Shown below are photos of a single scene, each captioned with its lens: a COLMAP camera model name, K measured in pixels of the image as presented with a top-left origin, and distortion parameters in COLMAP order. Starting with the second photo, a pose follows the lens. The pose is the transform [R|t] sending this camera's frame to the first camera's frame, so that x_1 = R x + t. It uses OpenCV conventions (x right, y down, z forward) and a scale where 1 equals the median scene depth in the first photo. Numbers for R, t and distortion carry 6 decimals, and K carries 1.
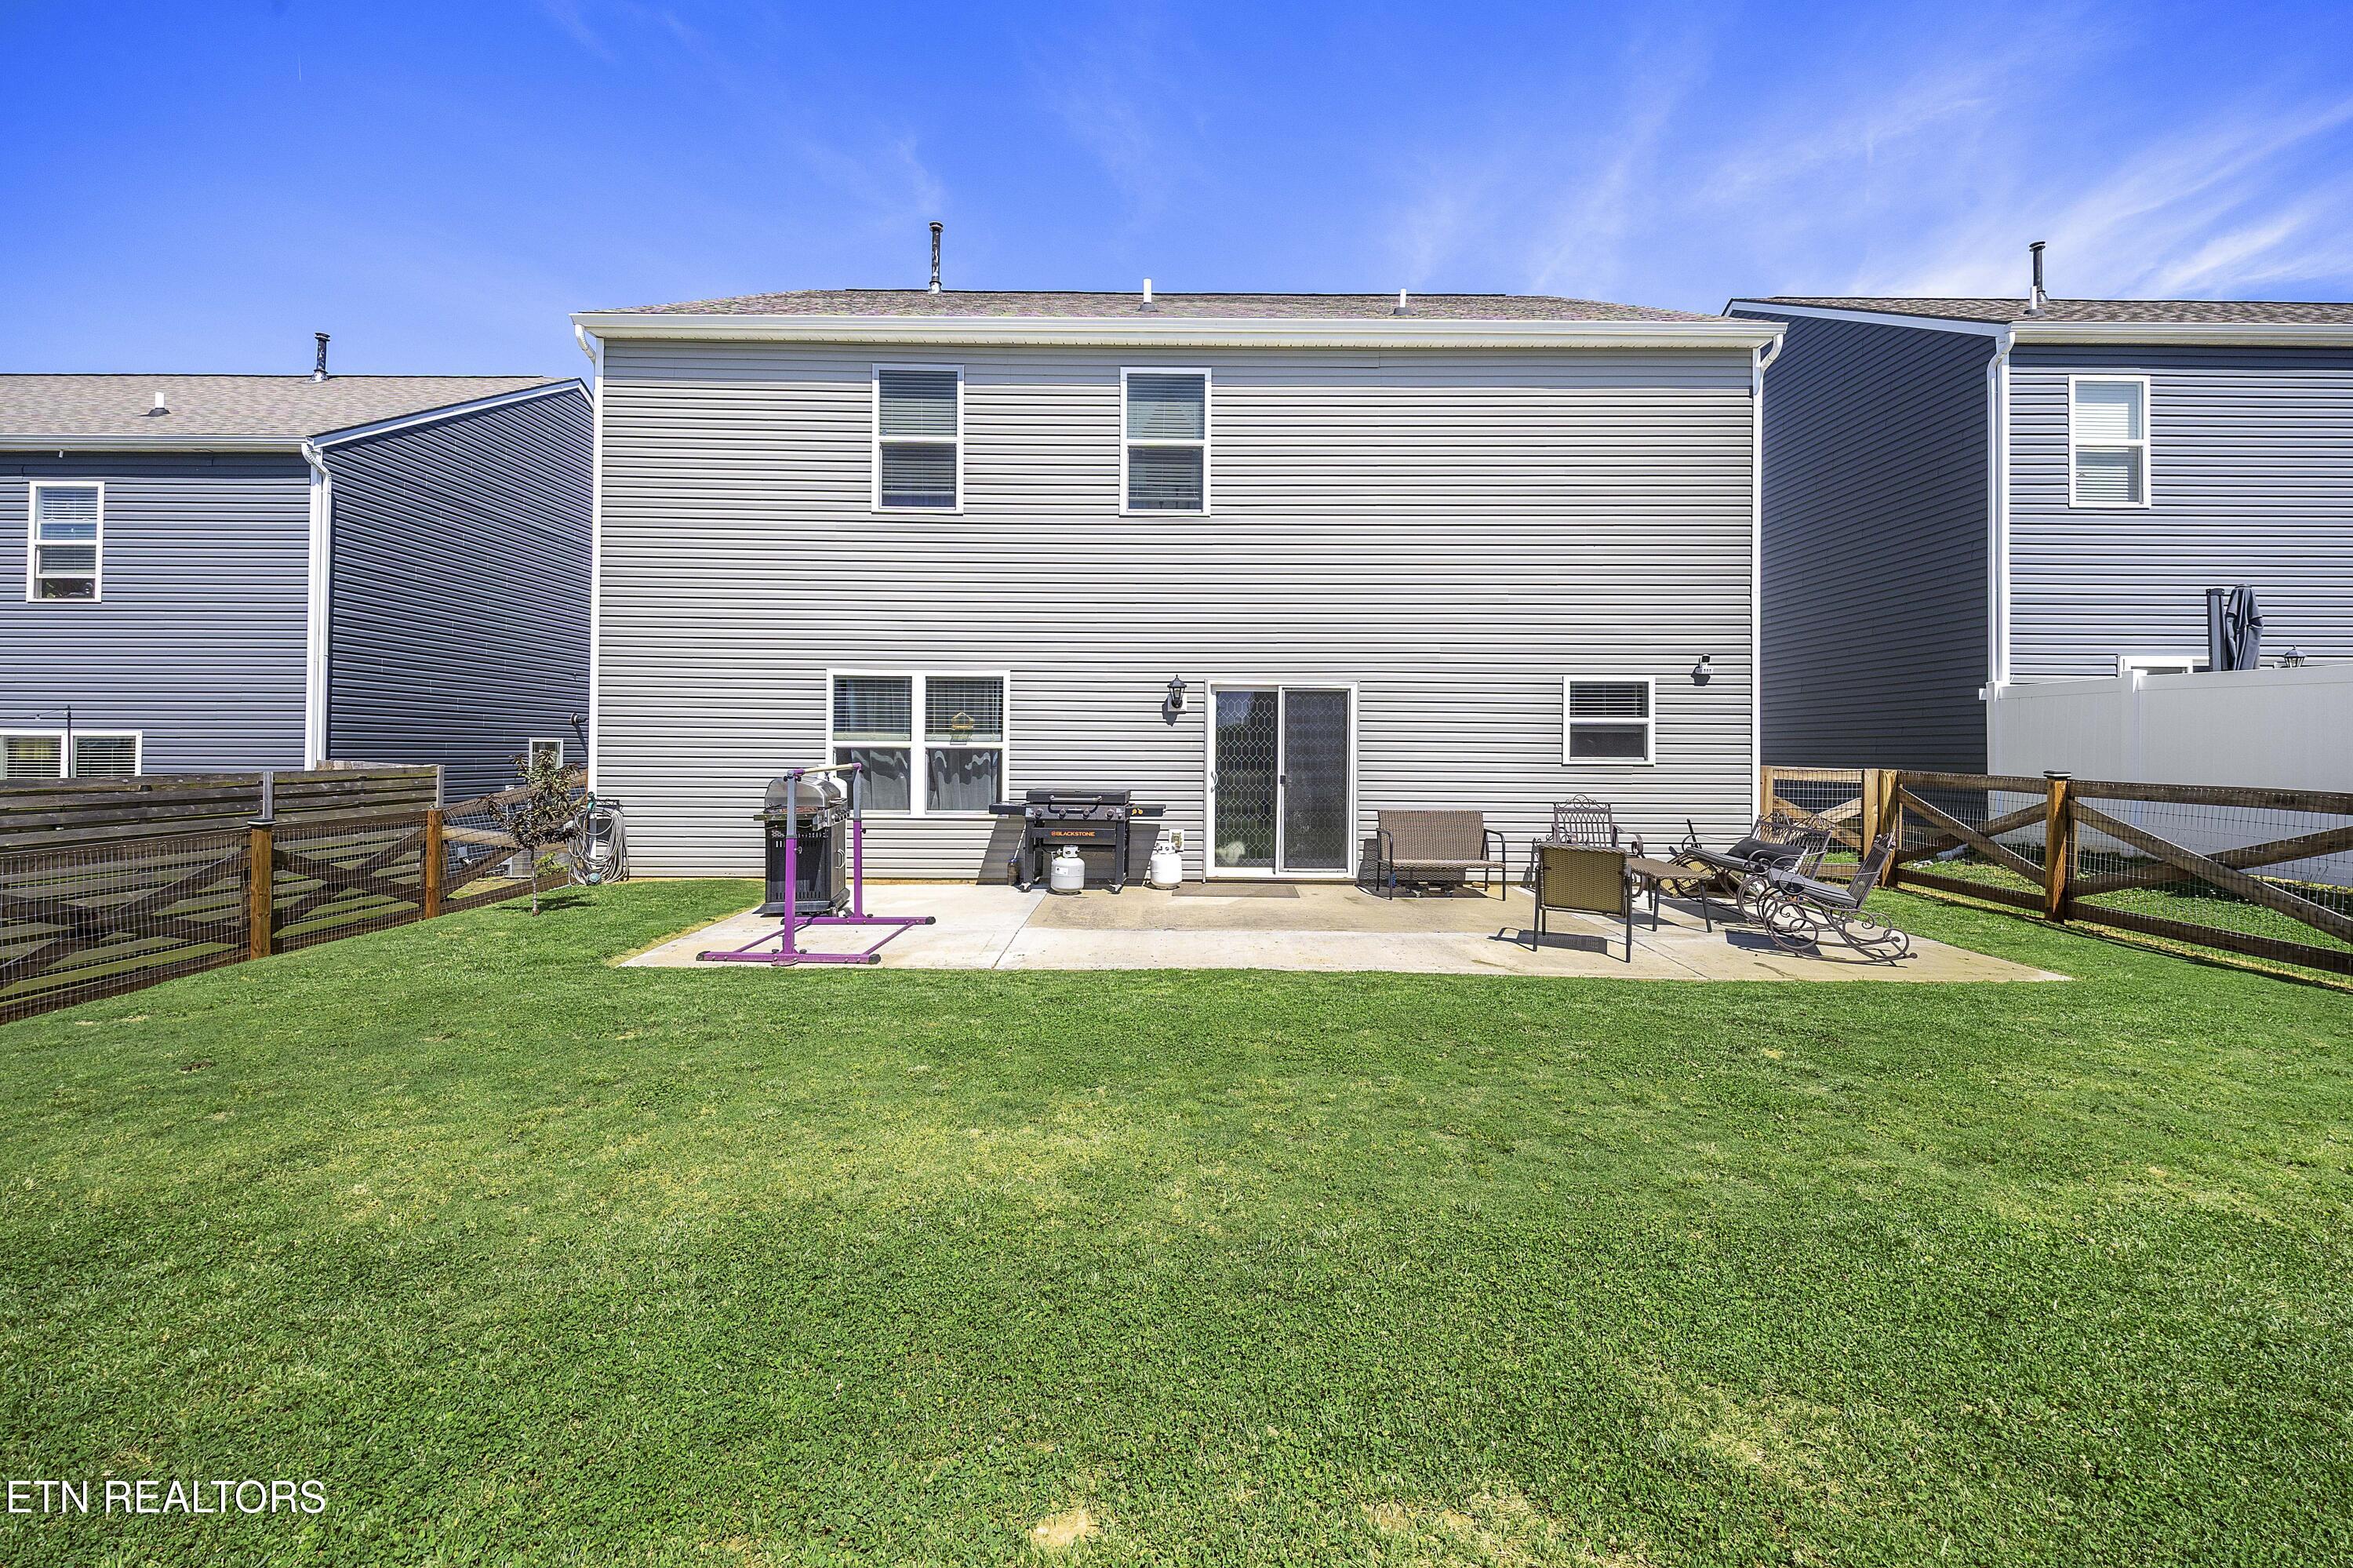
lens RADIAL K [[1046.0, 0, 1133.0], [0, 1046.0, 746.0], [0, 0, 1]] dist [0.012409, -0.002305]
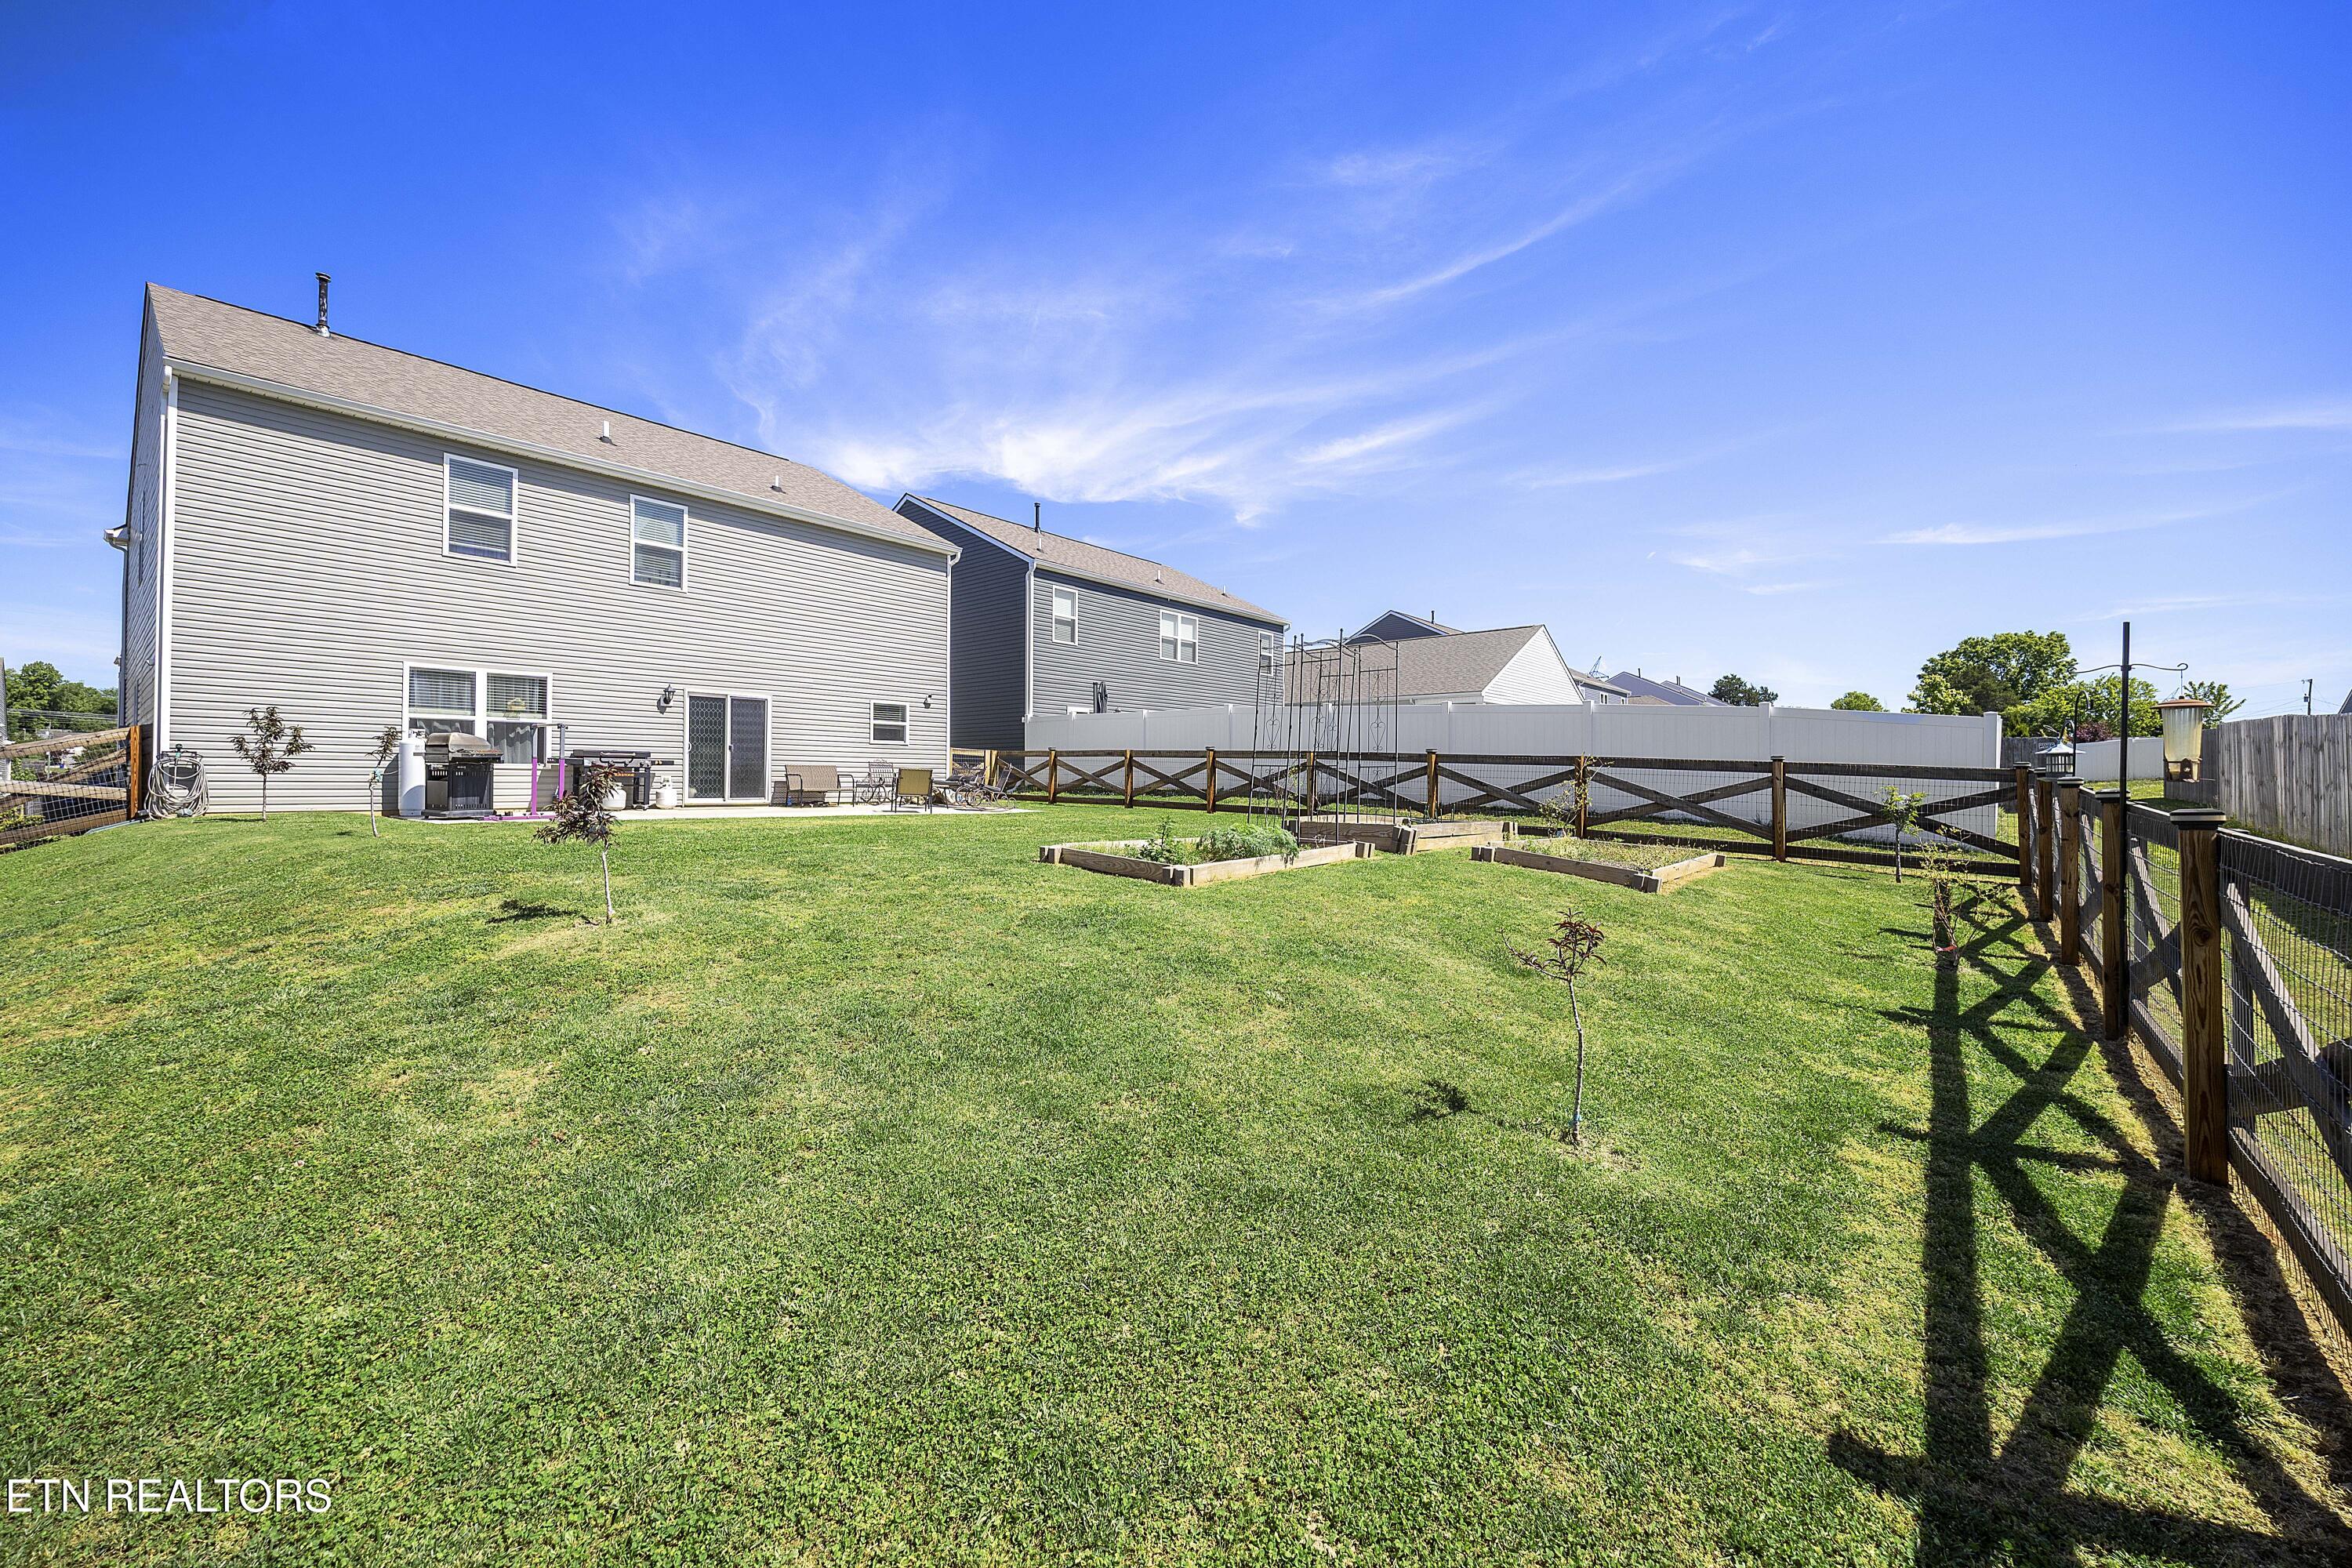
lens RADIAL K [[961.4, 0, 1175.3], [0, 961.4, 777.6], [0, 0, 1]] dist [-0.000290, 0.000026]
pose [[0.641250, 0.001077, 0.767331, -0.619770], [-0.008298, 0.999950, 0.005531, 0.066788], [-0.767287, -0.009914, 0.641227, -0.625776]]
